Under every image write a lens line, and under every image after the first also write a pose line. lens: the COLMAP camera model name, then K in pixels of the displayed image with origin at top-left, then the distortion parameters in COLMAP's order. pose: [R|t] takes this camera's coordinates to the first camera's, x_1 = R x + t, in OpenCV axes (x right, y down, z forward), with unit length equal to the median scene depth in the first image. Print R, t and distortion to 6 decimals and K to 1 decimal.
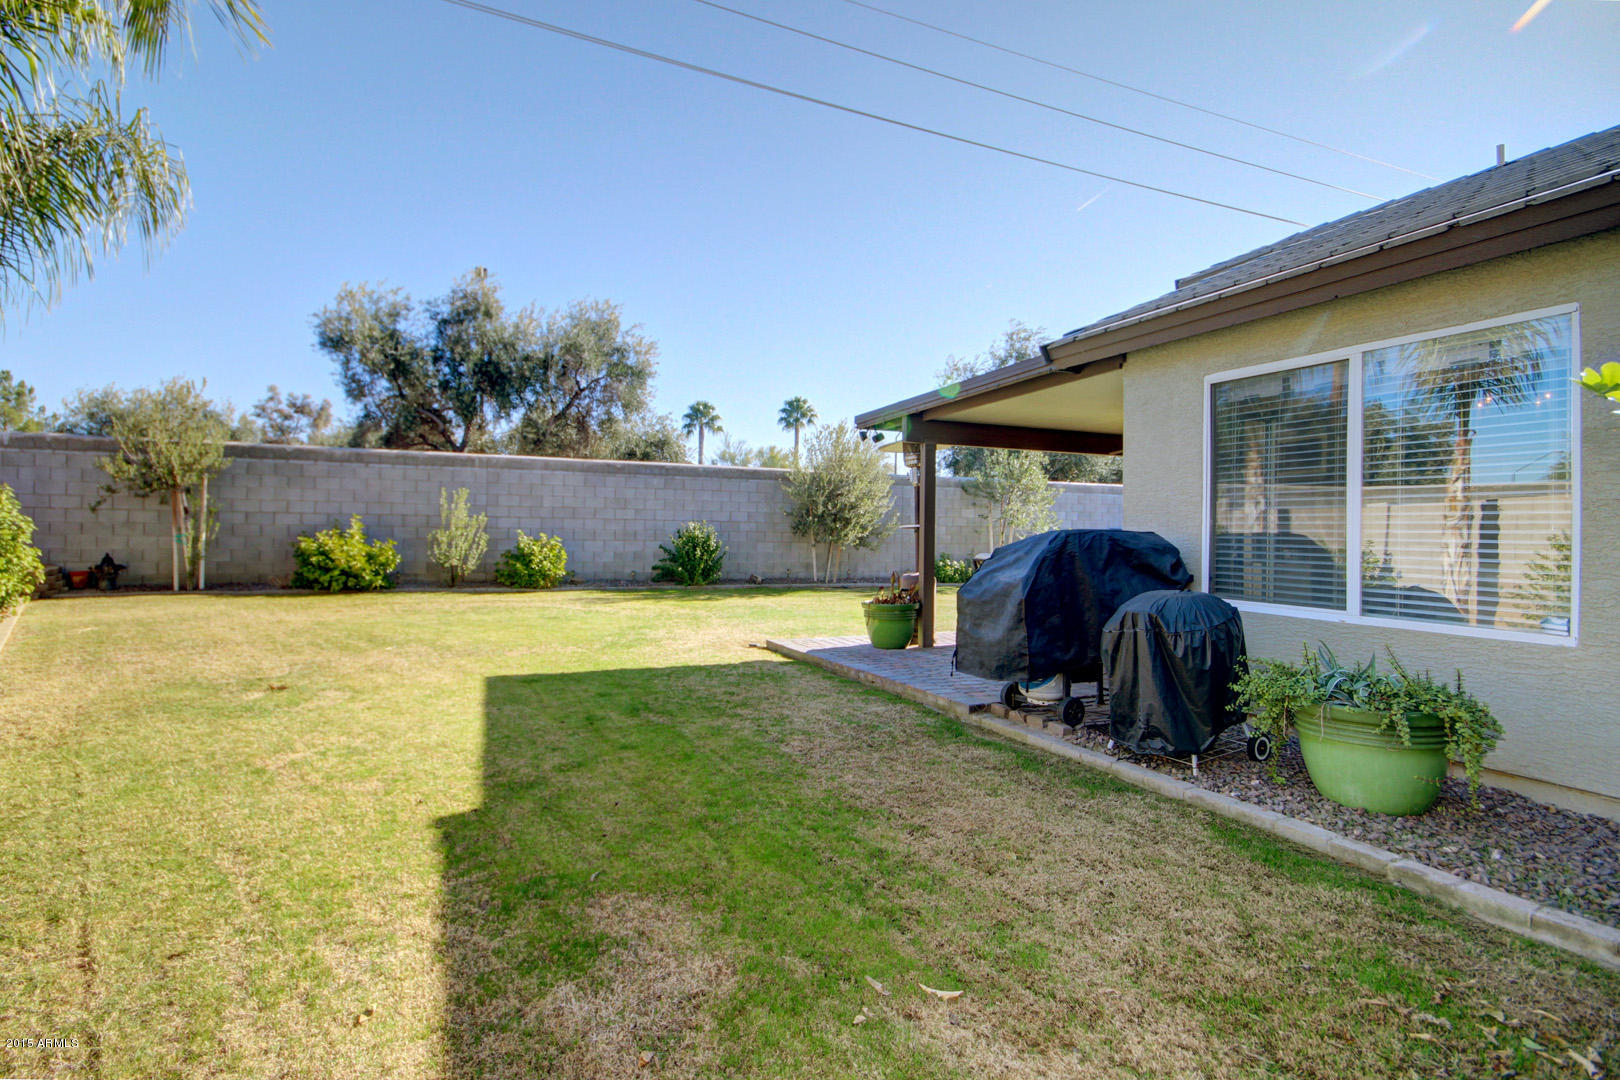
lens RADIAL K [[758.1, 0, 736.4], [0, 758.1, 531.8], [0, 0, 1]] dist [-0.003191, -0.001256]
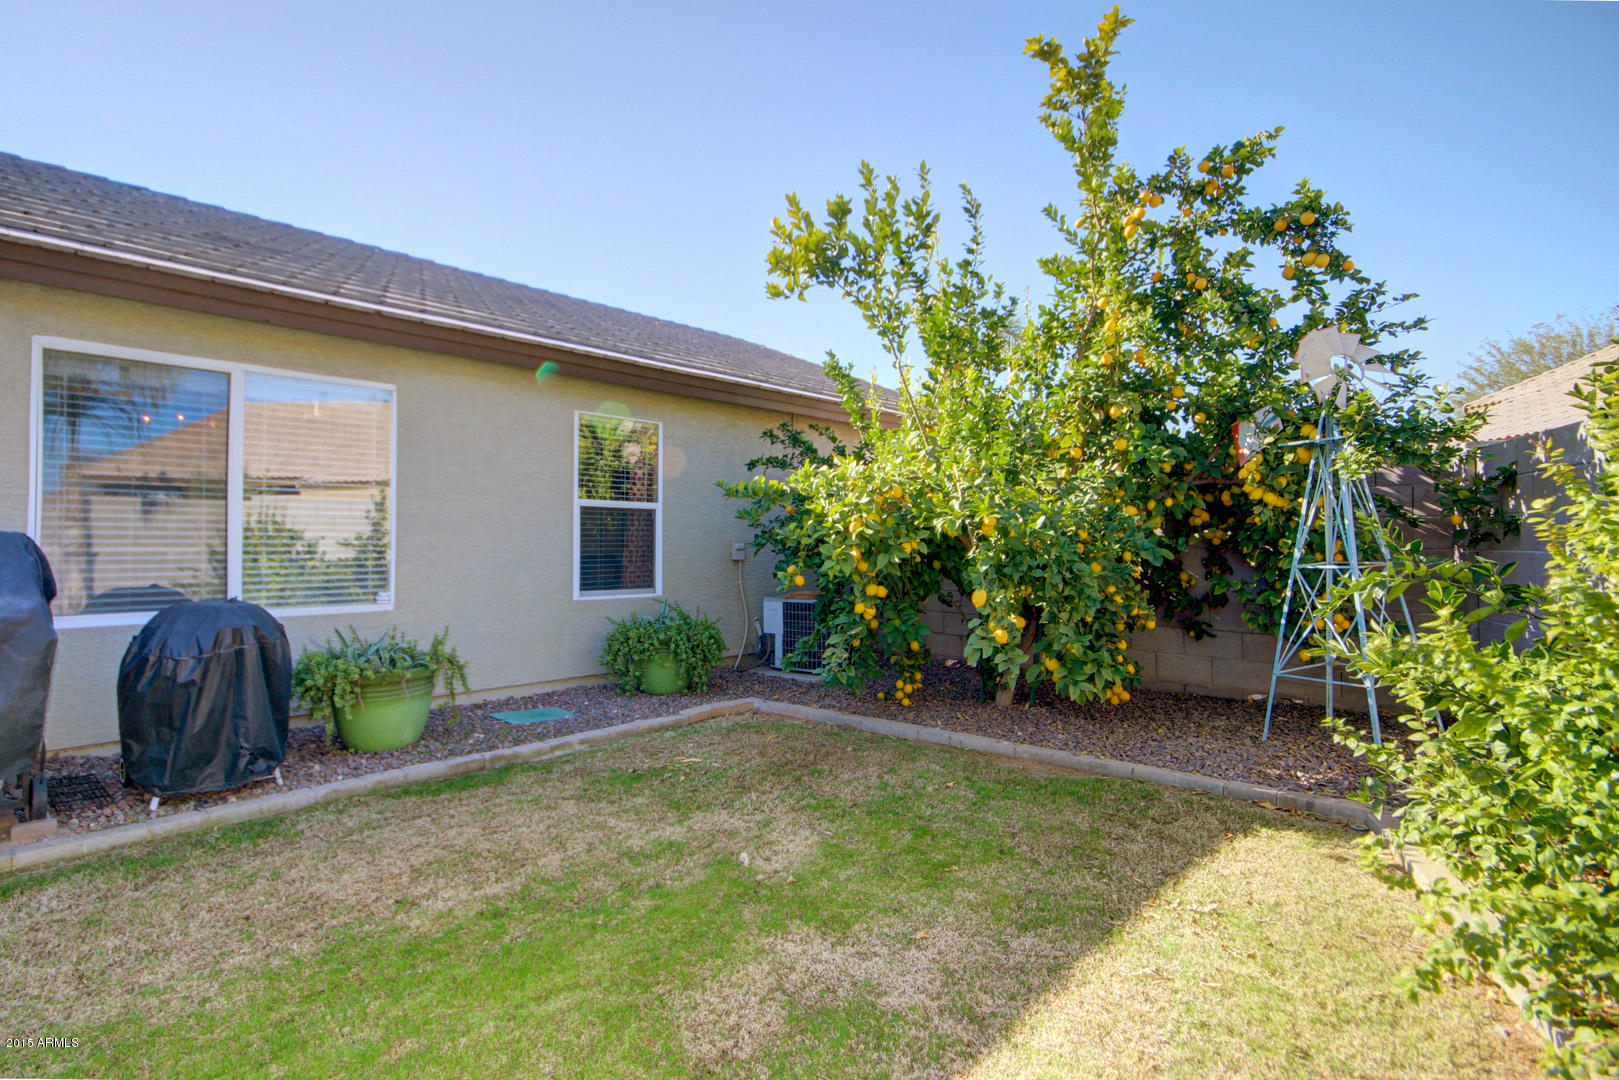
lens RADIAL K [[757.6, 0, 806.2], [0, 757.6, 540.2], [0, 0, 1]] dist [-0.003191, -0.001256]
pose [[-0.437204, -0.010308, 0.899304, -0.721290], [-0.003454, 0.999946, 0.009783, -0.008139], [-0.899356, 0.001171, -0.437216, 1.038146]]
